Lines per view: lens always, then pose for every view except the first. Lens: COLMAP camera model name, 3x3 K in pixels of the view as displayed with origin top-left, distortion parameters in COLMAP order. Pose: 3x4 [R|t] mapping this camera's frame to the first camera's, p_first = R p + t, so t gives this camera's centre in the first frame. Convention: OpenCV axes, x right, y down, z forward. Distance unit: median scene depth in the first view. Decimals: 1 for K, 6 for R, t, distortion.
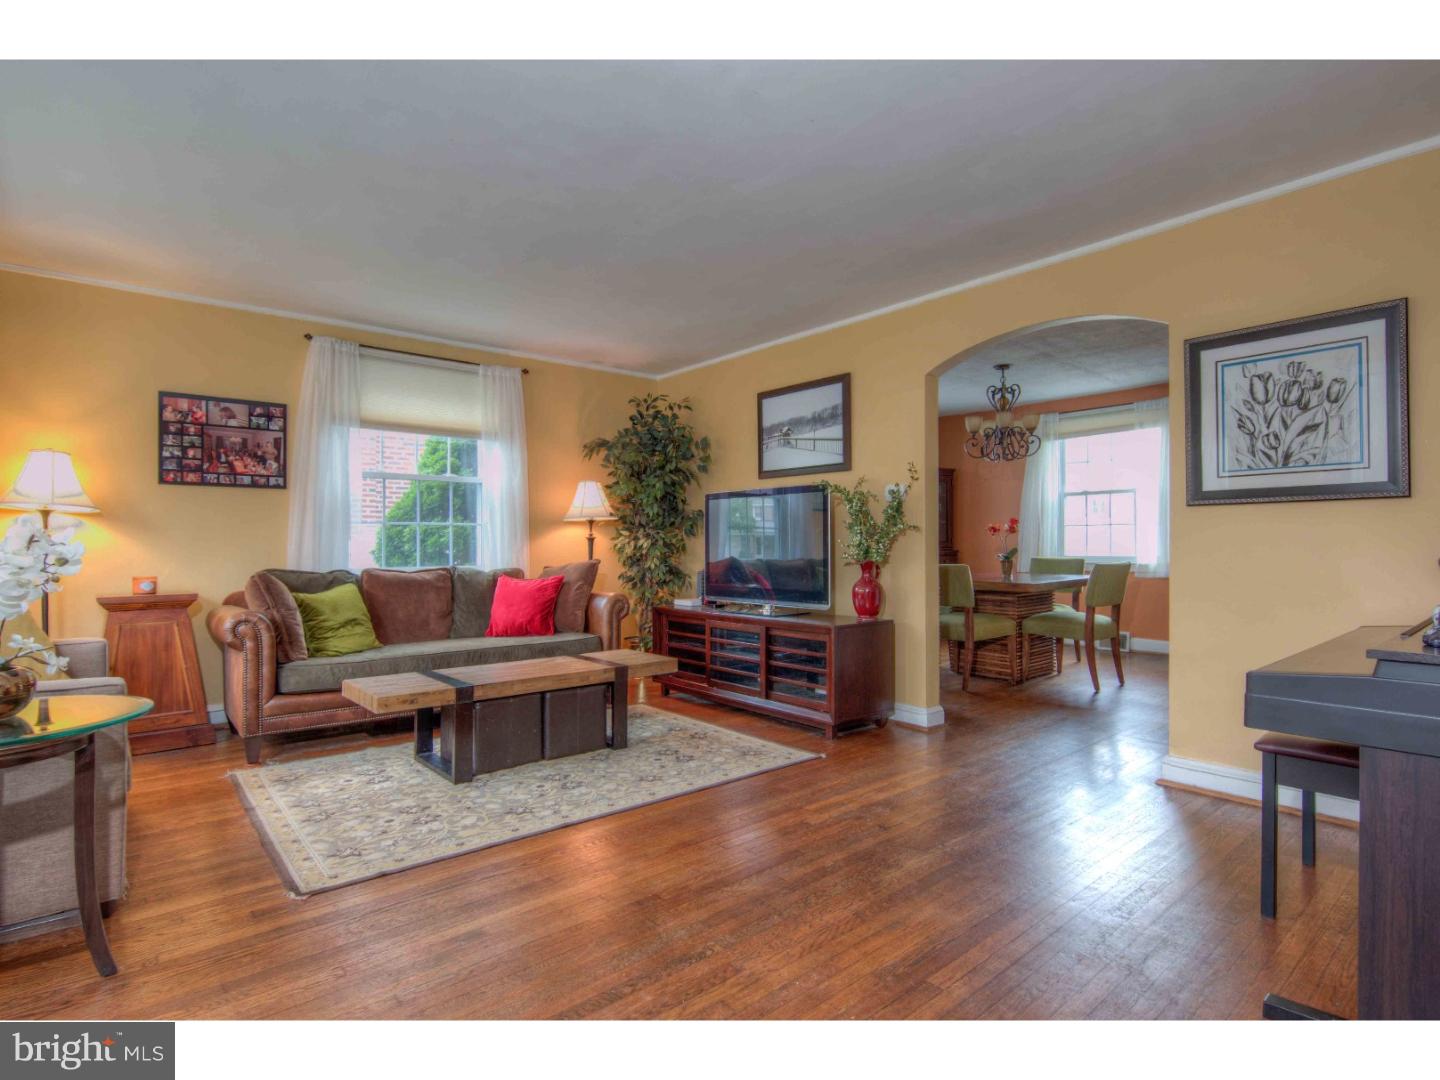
lens RADIAL K [[750.0, 0, 722.9], [0, 750.0, 542.9], [0, 0, 1]] dist [0.001698, 0.000086]
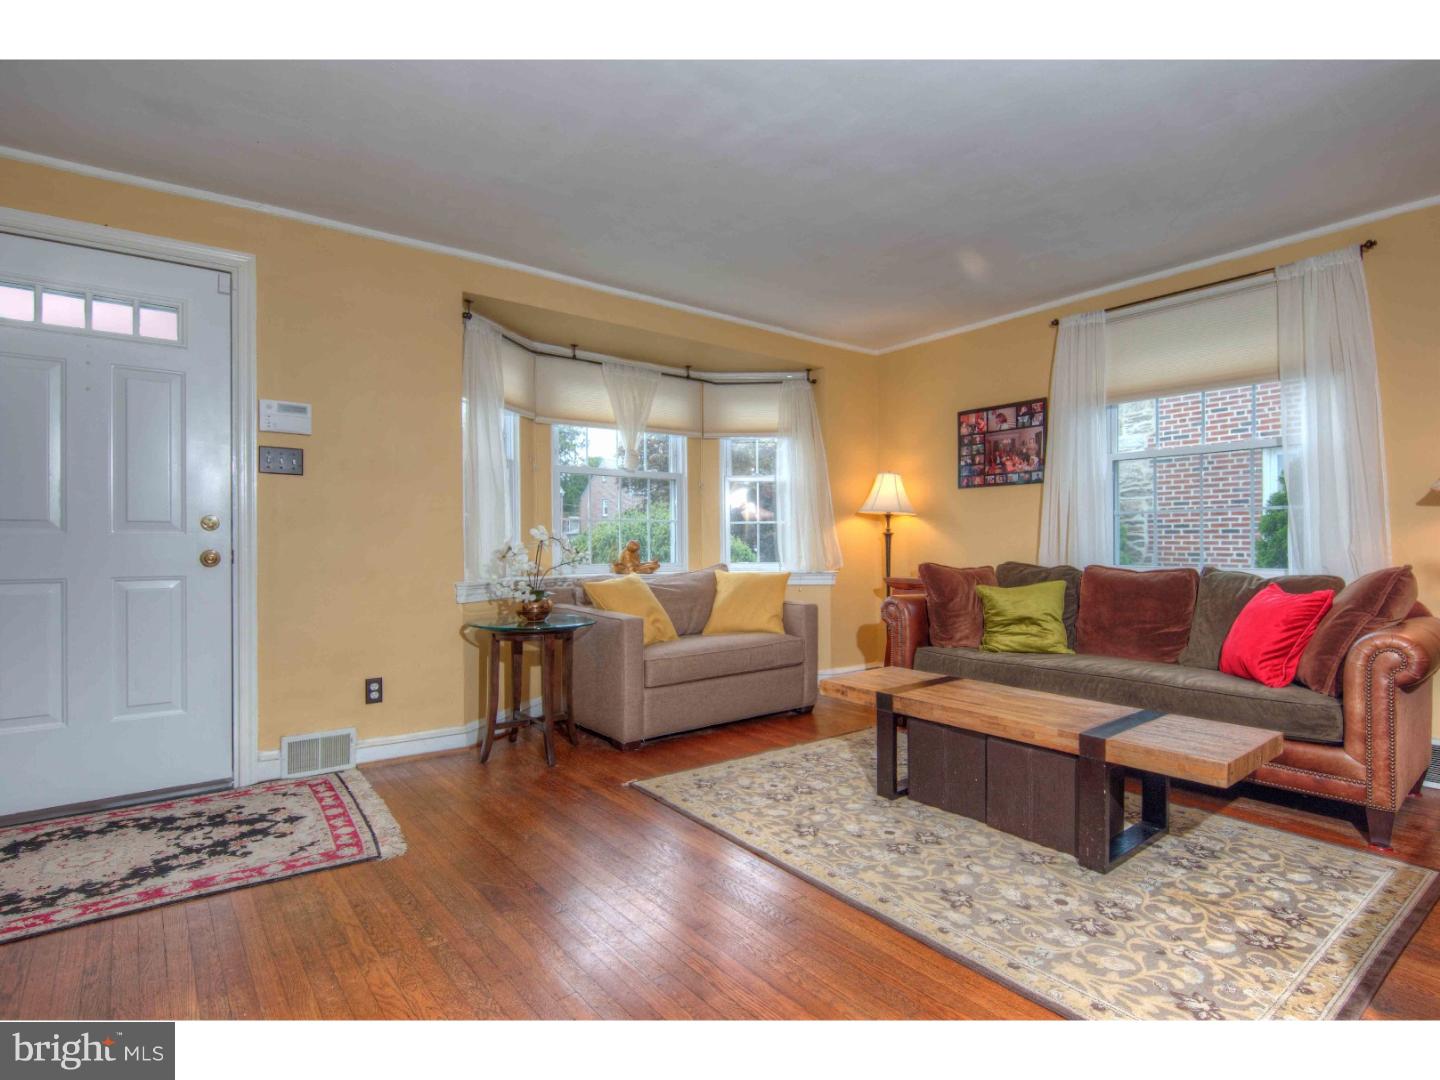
lens RADIAL K [[726.8, 0, 723.1], [0, 726.8, 541.8], [0, 0, 1]] dist [0.005035, -0.000938]
pose [[-0.051771, 0.003825, -0.998652, 0.430016], [0.005094, 0.999981, 0.003566, 0.001540], [0.998646, -0.004903, -0.051790, 0.658575]]
